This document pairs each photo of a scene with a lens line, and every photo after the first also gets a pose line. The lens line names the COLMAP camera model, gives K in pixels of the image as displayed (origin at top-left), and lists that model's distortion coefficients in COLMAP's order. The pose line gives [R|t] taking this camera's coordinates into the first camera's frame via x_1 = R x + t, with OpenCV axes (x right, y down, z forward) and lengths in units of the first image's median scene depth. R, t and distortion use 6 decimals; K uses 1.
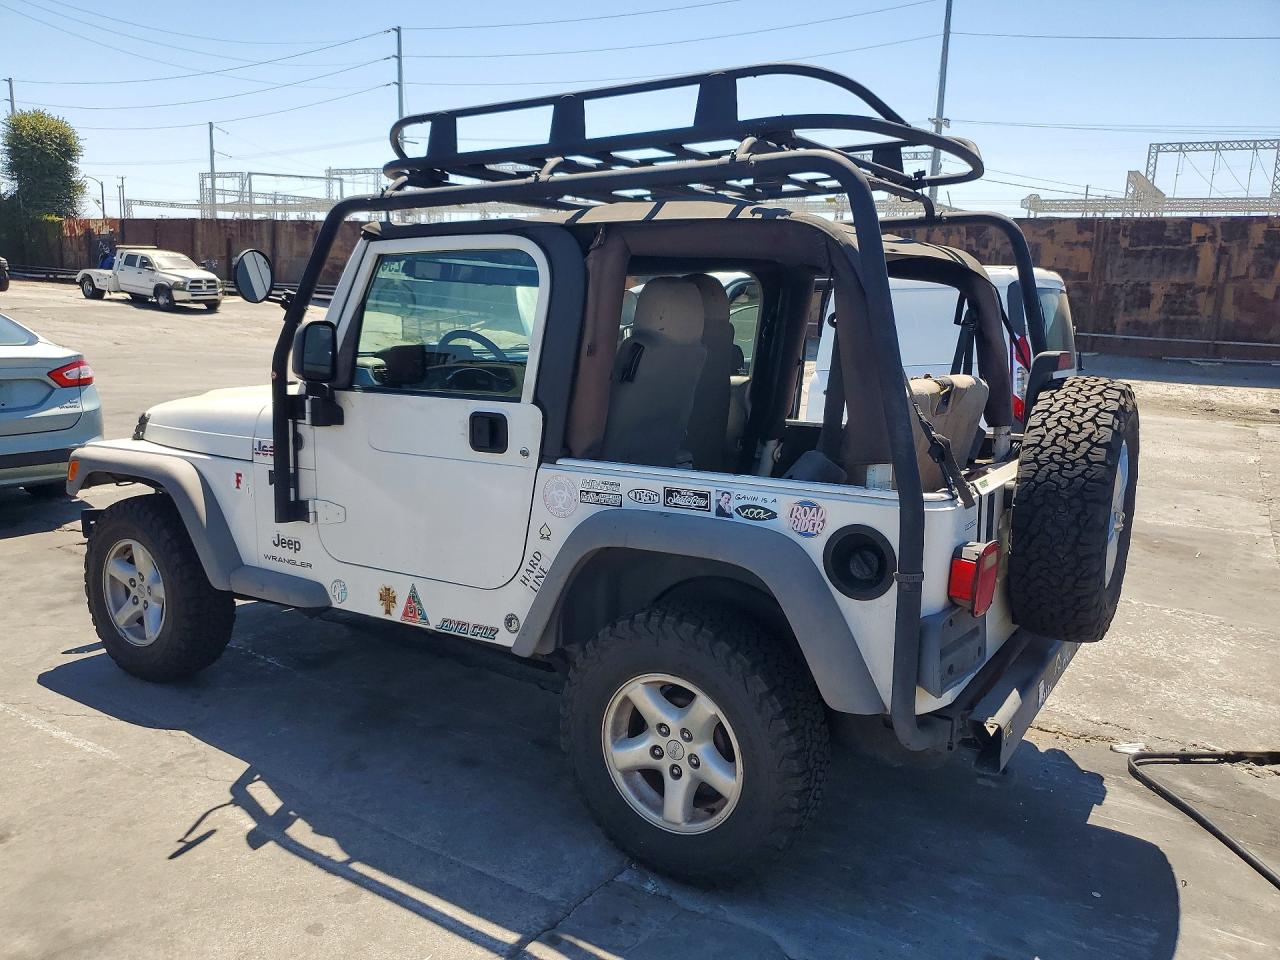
lens RADIAL K [[1003.9, 0, 642.4], [0, 1003.9, 475.0], [0, 0, 1]] dist [-0.002552, 0.030821]
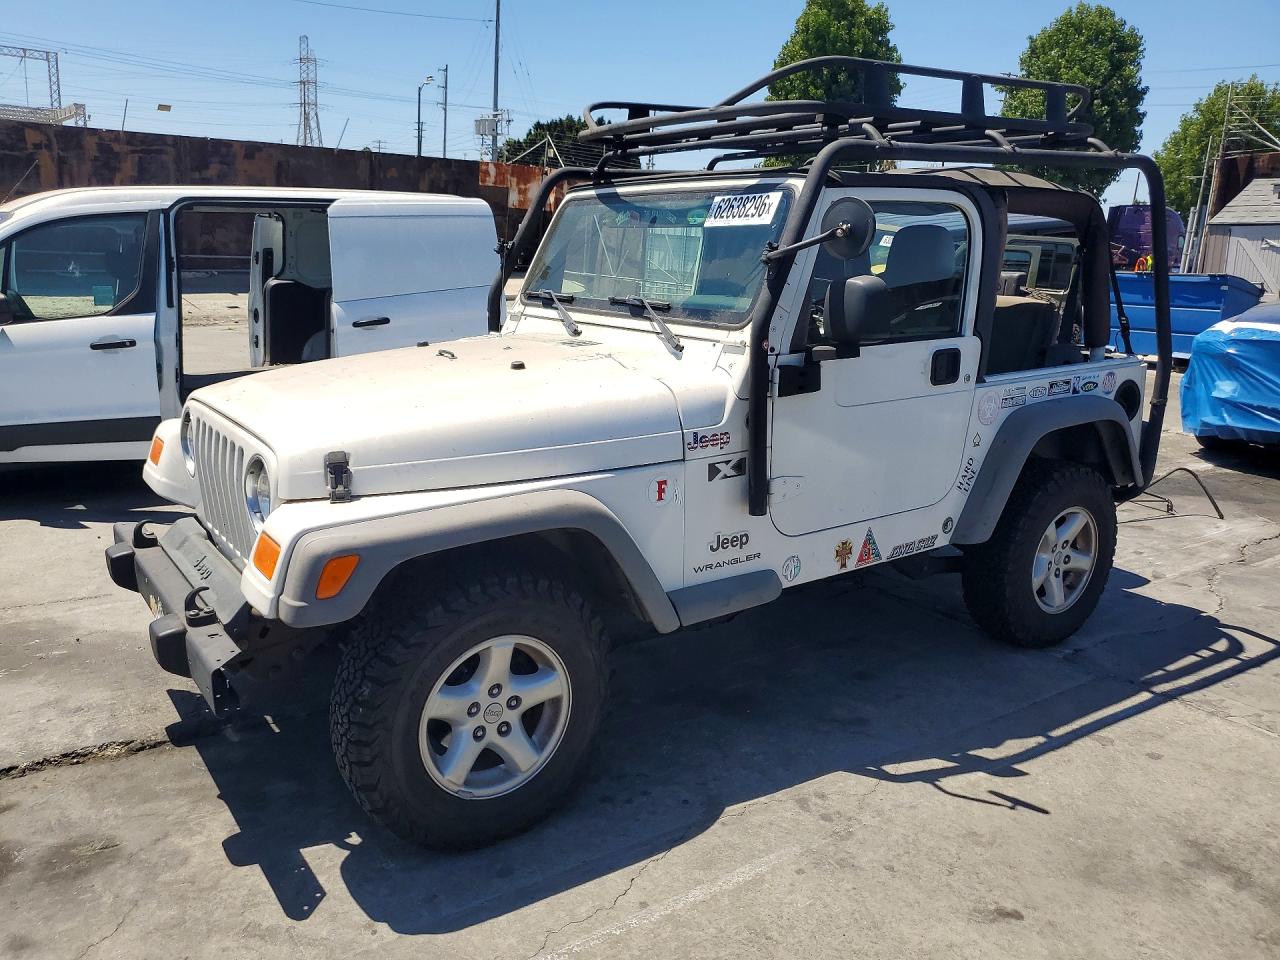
lens RADIAL K [[1003.9, 0, 603.0], [0, 1003.9, 475.6], [0, 0, 1]] dist [-0.002552, 0.030821]
pose [[0.389044, -0.225577, 0.893174, -1.168724], [0.142875, 0.972599, 0.183404, -0.161308], [-0.910072, 0.056260, 0.410613, 0.768793]]
